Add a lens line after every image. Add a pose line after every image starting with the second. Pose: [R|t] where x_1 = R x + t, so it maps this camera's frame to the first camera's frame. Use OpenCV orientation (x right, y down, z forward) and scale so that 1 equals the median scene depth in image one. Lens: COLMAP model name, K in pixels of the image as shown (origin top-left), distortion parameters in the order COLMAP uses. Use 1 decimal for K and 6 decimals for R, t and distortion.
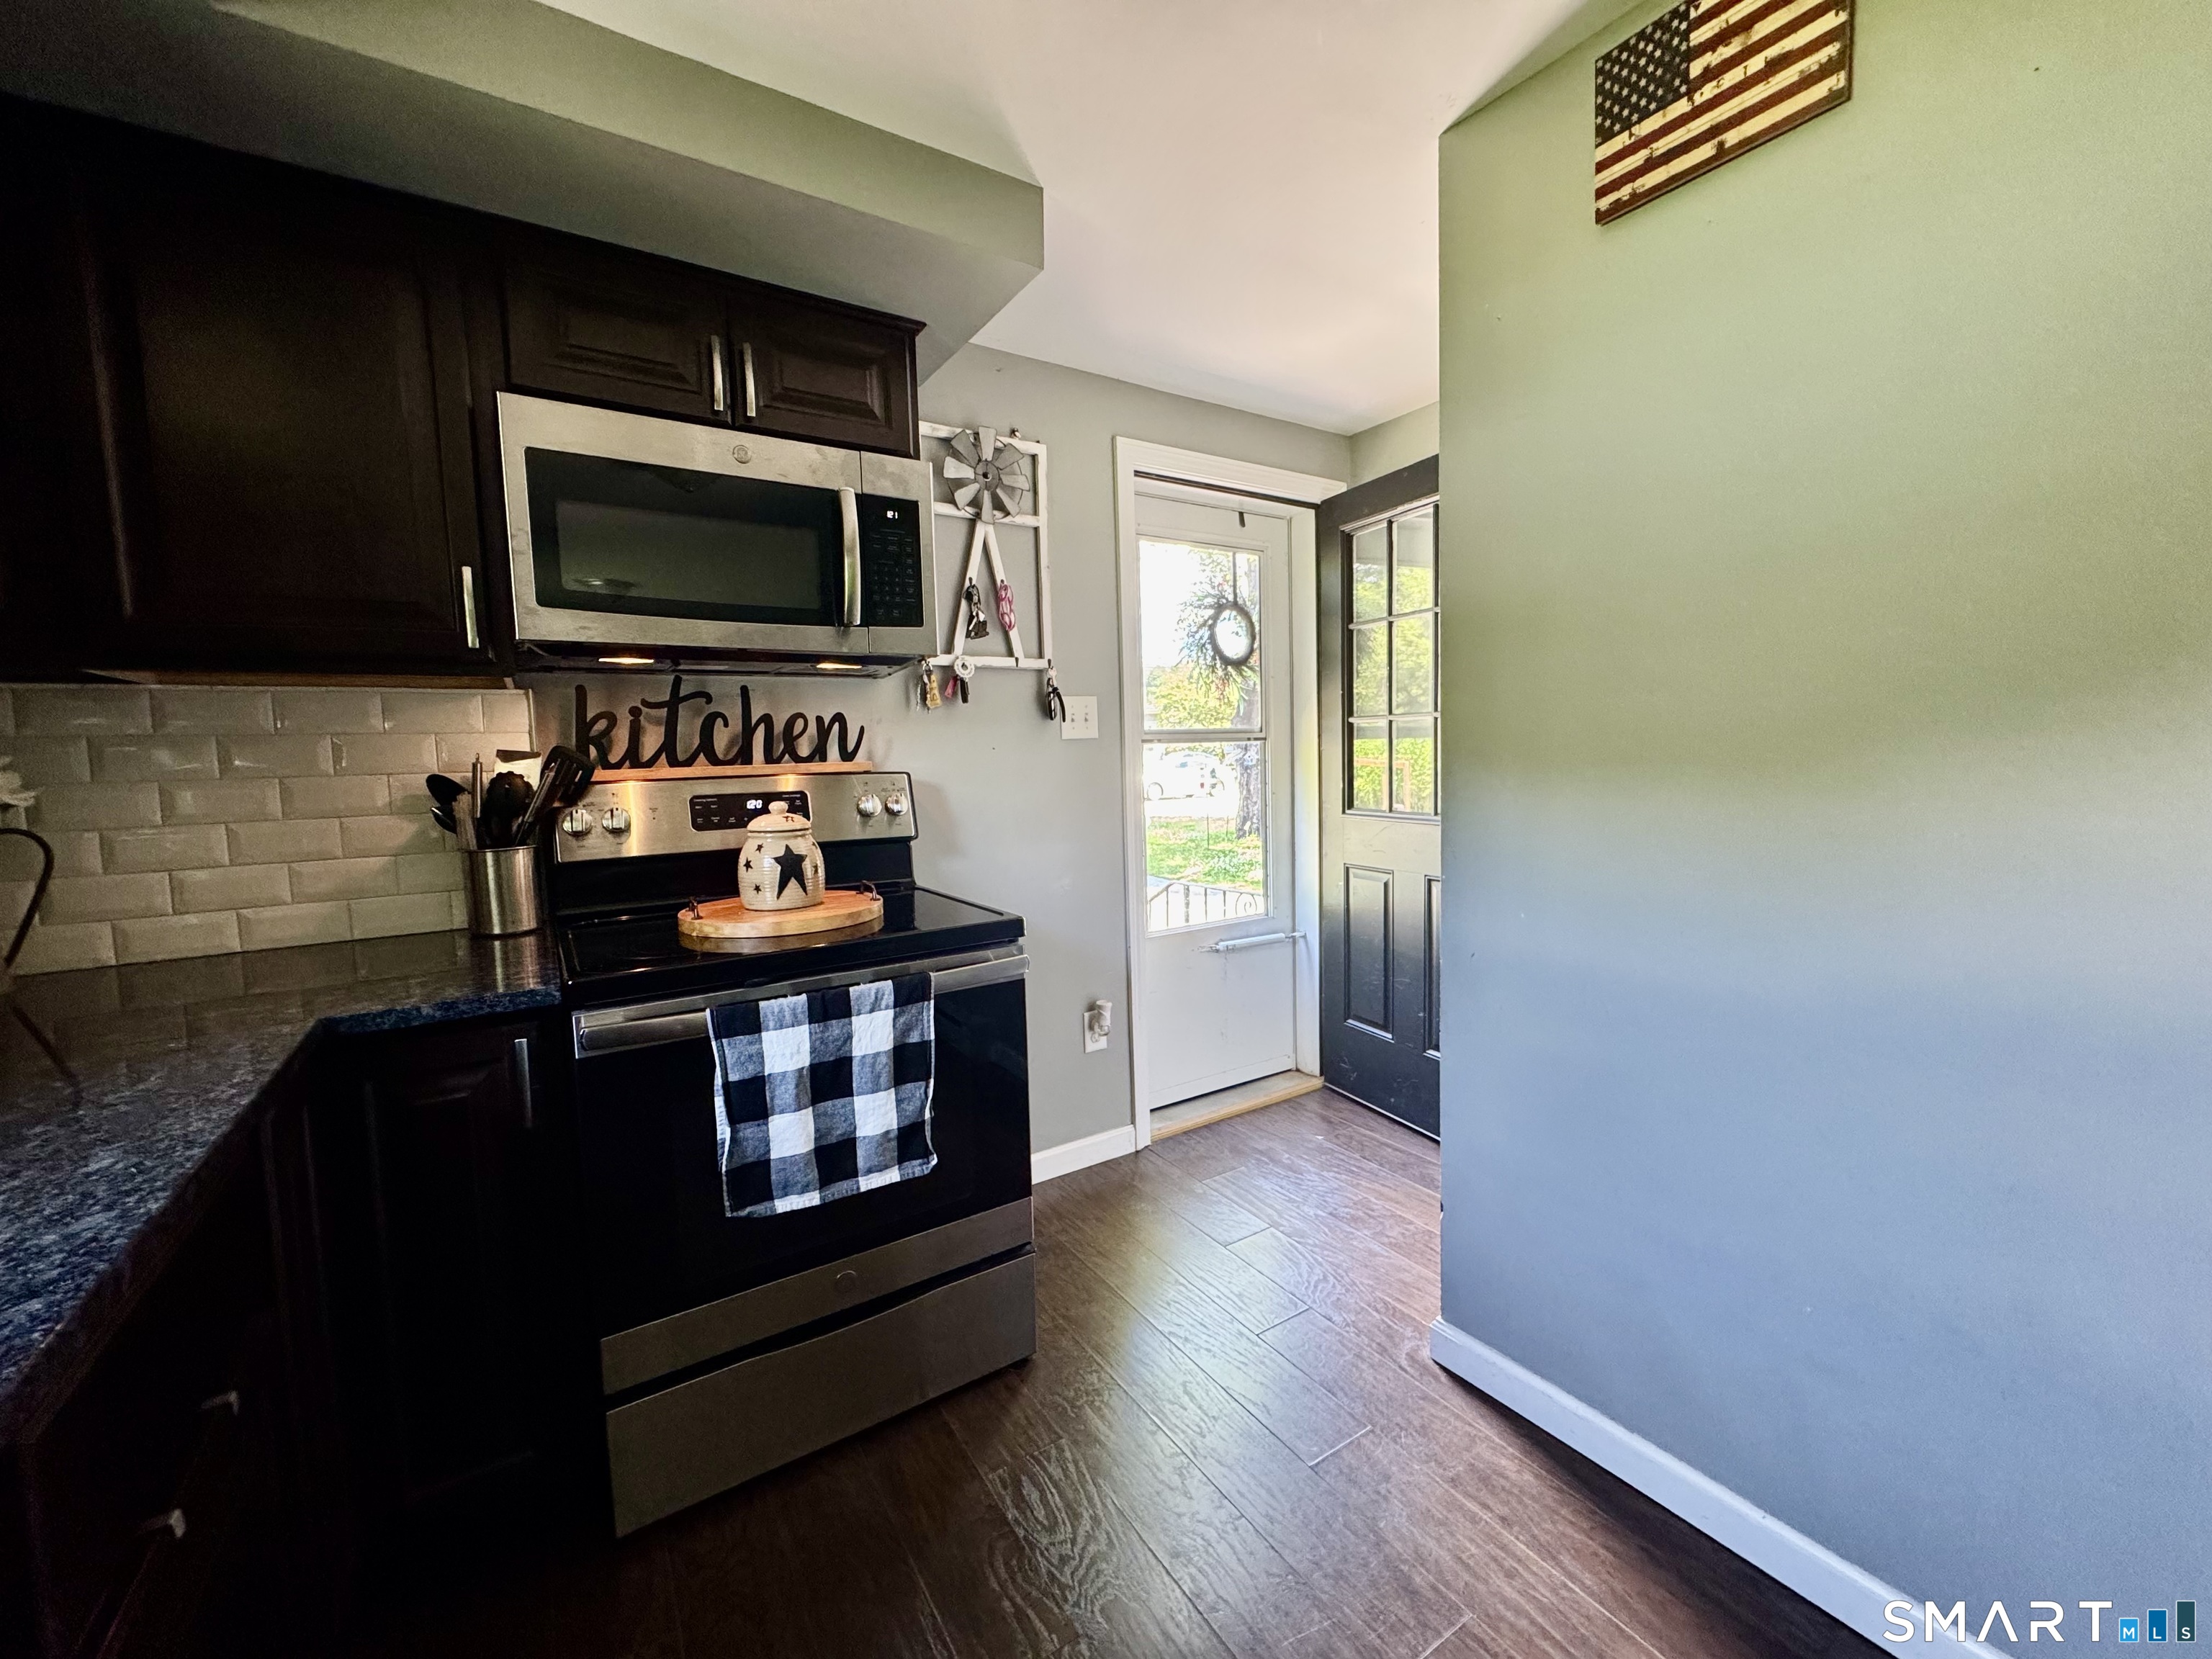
lens RADIAL K [[879.7, 0, 1106.0], [0, 879.7, 829.5], [0, 0, 1]] dist [-0.003703, -0.000109]
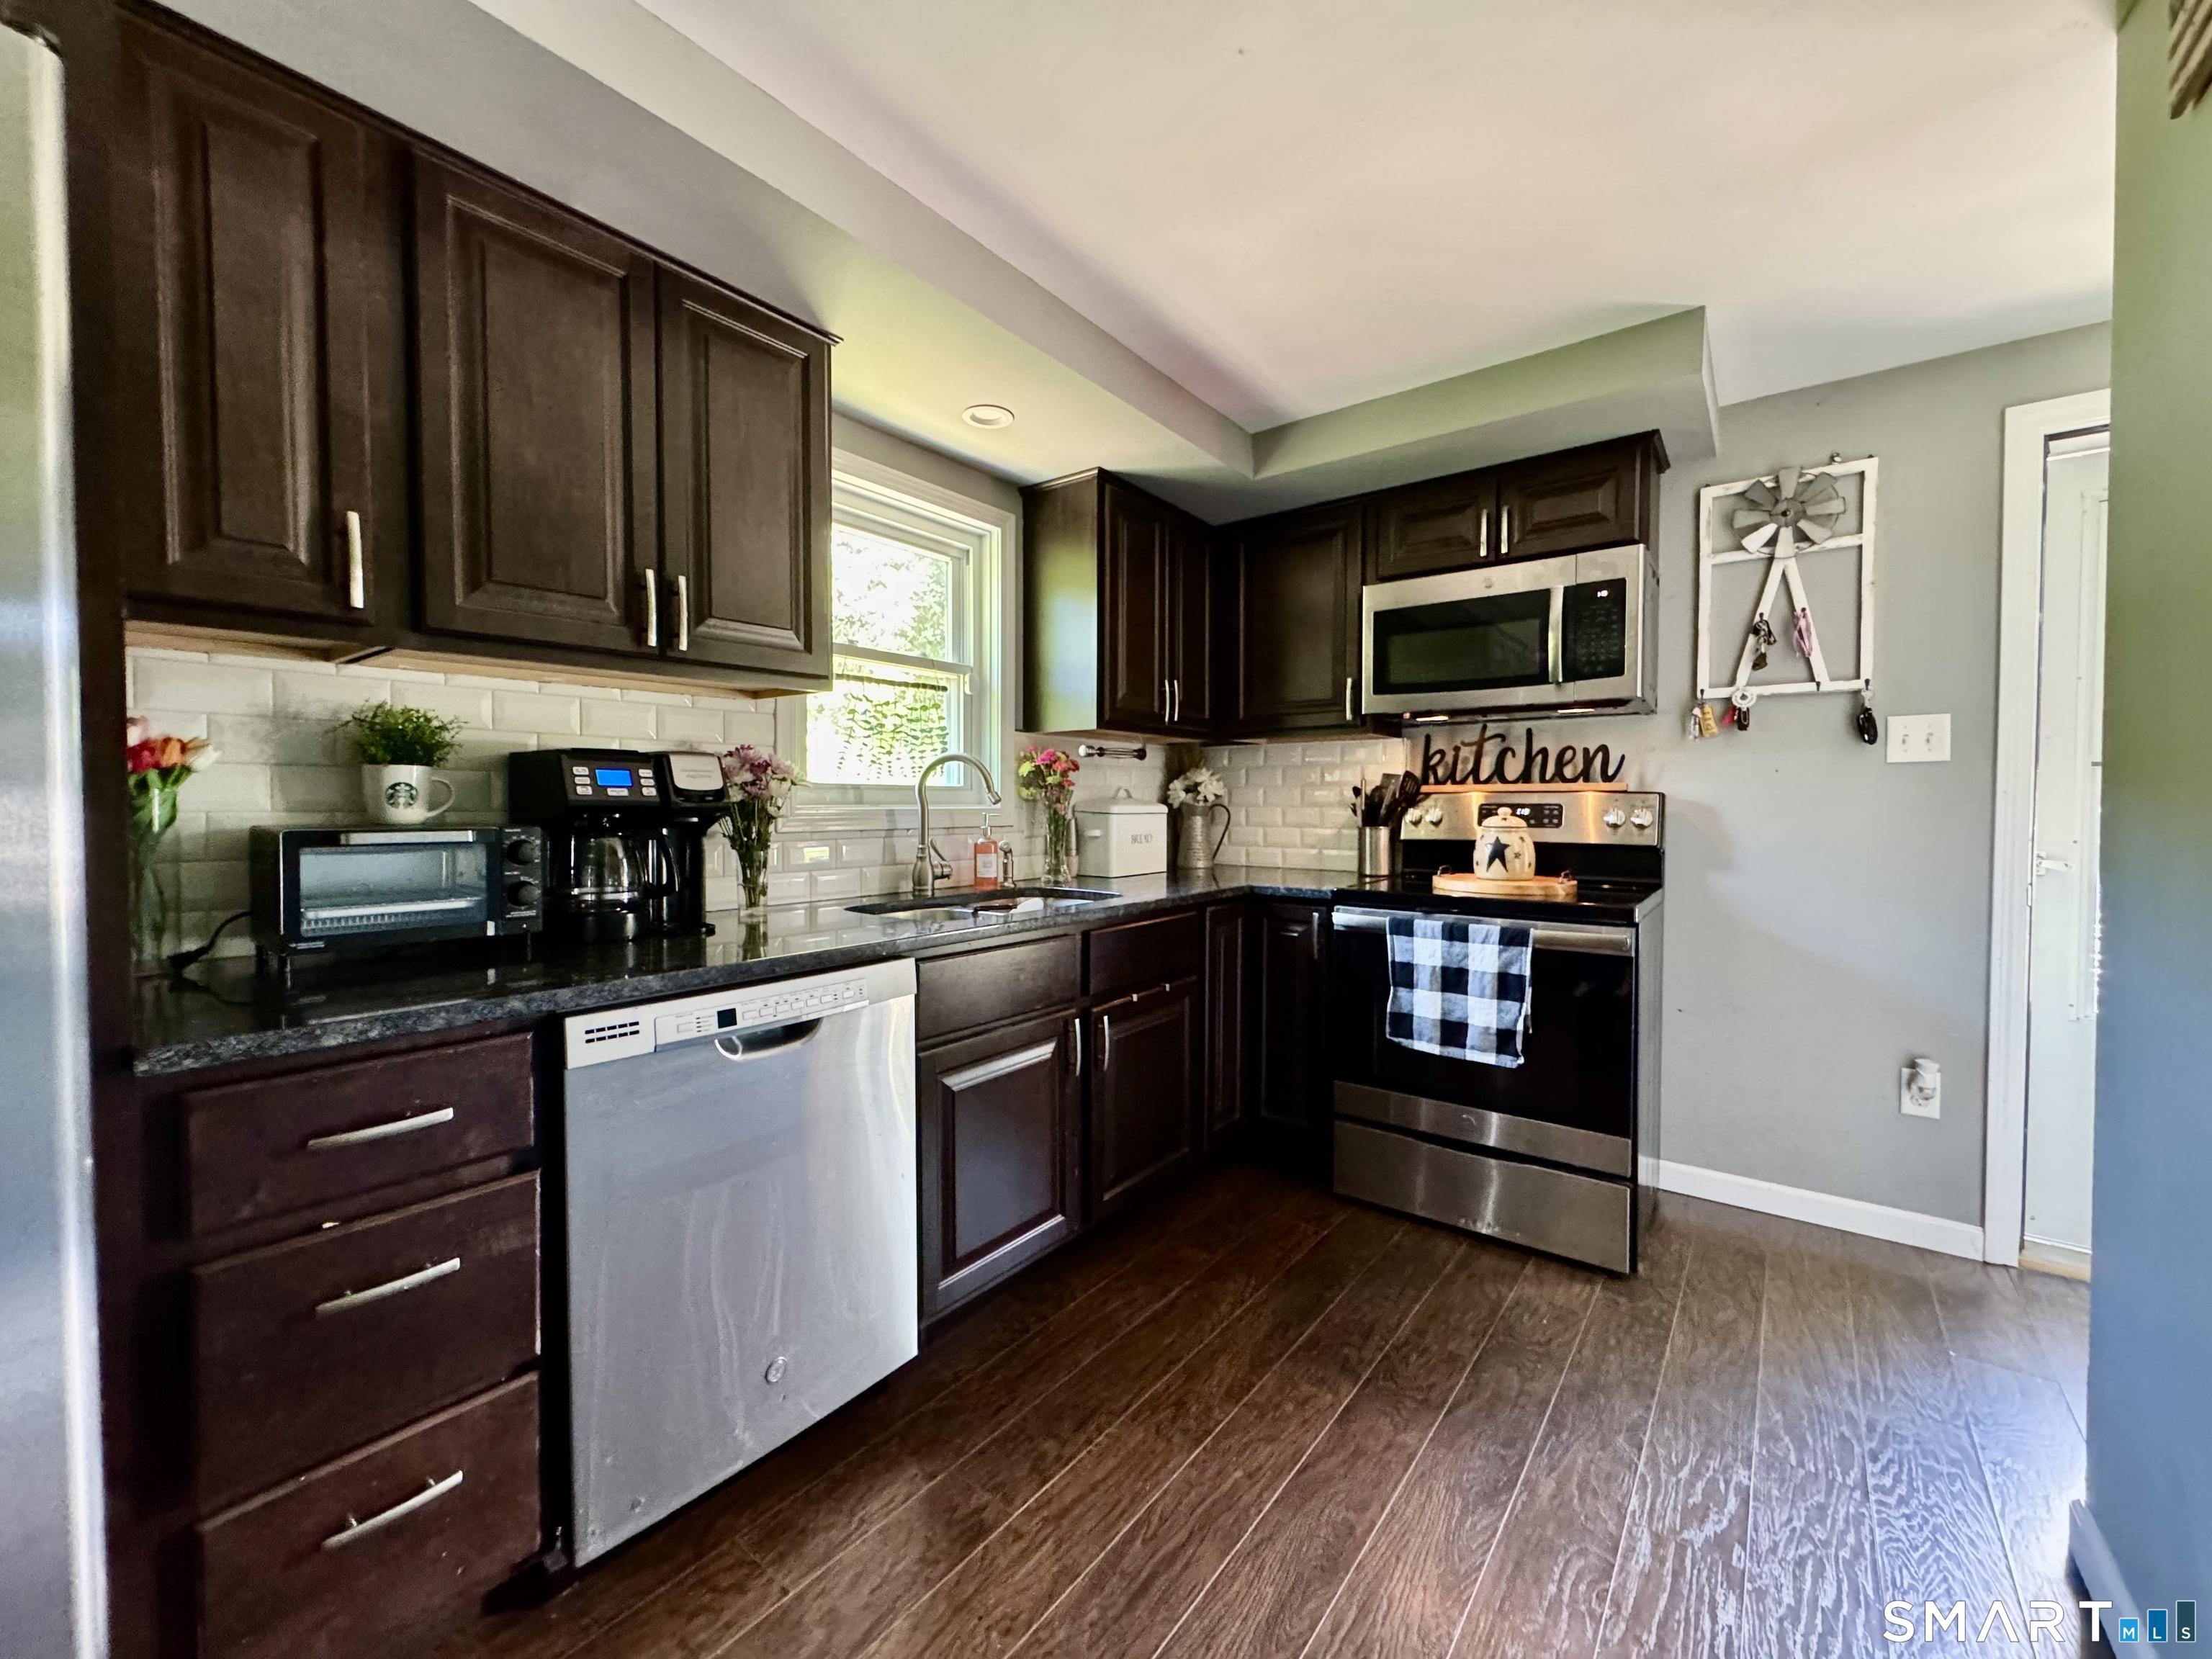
lens RADIAL K [[879.7, 0, 1106.0], [0, 879.7, 829.5], [0, 0, 1]] dist [-0.003703, -0.000109]
pose [[0.334027, 0.056036, -0.940897, 0.778842], [-0.090905, 0.995493, 0.027015, 0.024990], [0.938170, 0.076508, 0.337615, -0.114107]]
